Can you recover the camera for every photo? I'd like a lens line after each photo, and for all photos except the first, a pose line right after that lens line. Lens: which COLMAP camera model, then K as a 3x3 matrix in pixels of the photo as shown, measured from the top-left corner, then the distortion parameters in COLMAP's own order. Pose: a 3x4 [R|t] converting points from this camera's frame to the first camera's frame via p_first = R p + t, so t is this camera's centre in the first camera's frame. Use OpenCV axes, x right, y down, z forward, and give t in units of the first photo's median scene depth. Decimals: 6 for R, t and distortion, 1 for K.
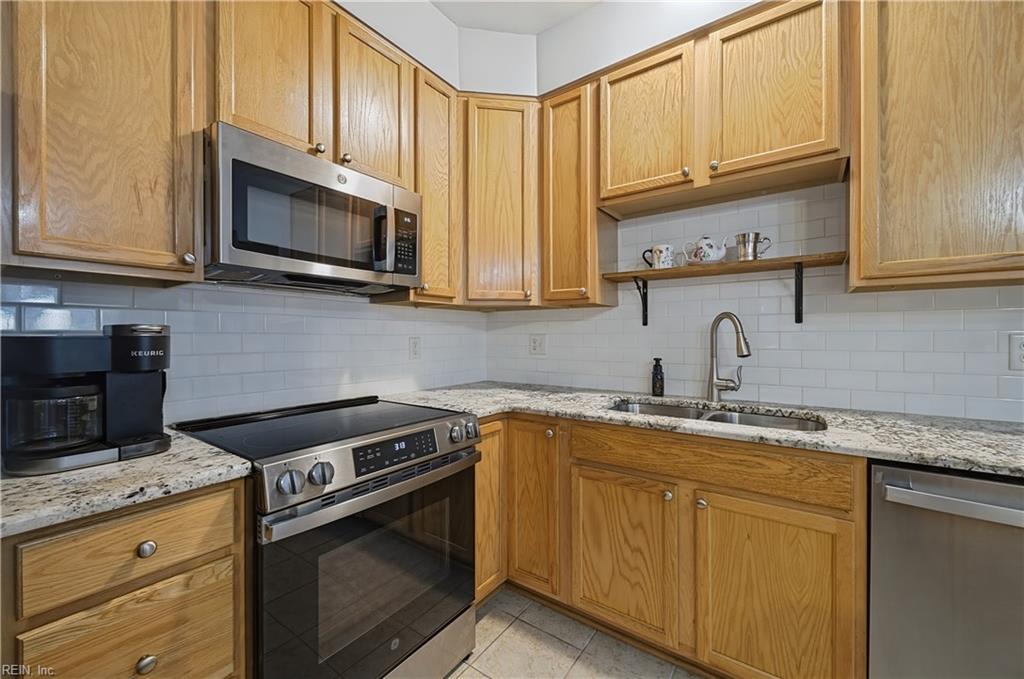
lens RADIAL K [[407.7, 0, 507.4], [0, 407.7, 335.0], [0, 0, 1]] dist [-0.001057, -0.000298]
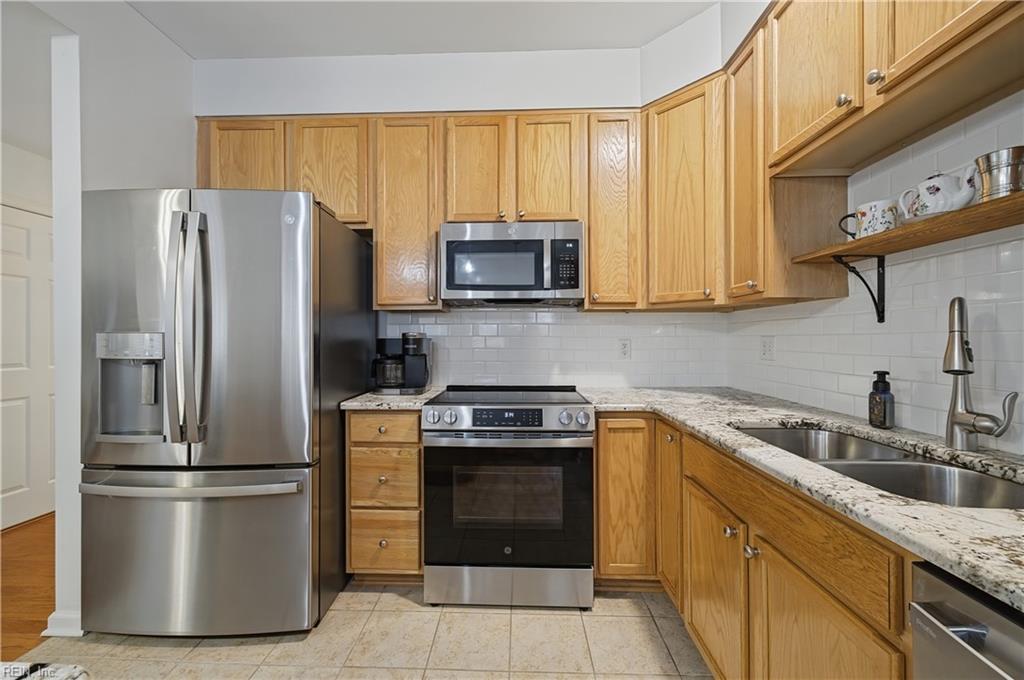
lens RADIAL K [[407.7, 0, 507.3], [0, 407.7, 339.7], [0, 0, 1]] dist [-0.001057, -0.000298]
pose [[0.559205, 0.001806, -0.829027, 0.677522], [0.001753, 0.999993, 0.003362, 0.002292], [0.829027, -0.003333, 0.559198, 0.138505]]
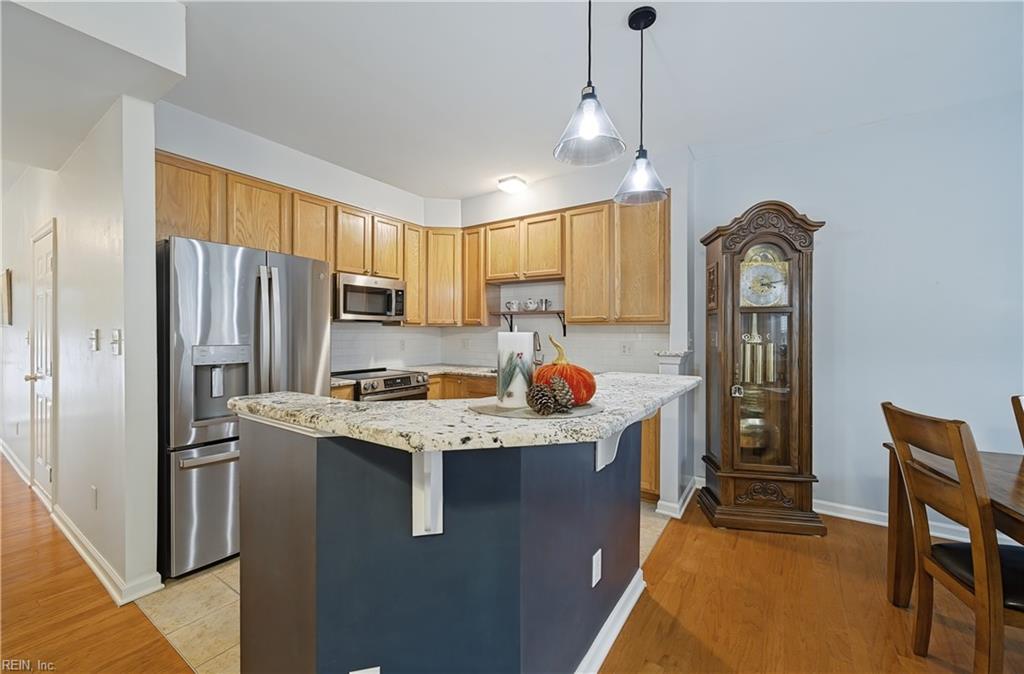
lens RADIAL K [[407.7, 0, 506.7], [0, 407.7, 332.4], [0, 0, 1]] dist [-0.001057, -0.000298]
pose [[0.999318, 0.004053, 0.036697, 0.289754], [-0.004289, 0.999971, 0.006342, -0.066942], [-0.036670, -0.006495, 0.999306, -1.398827]]
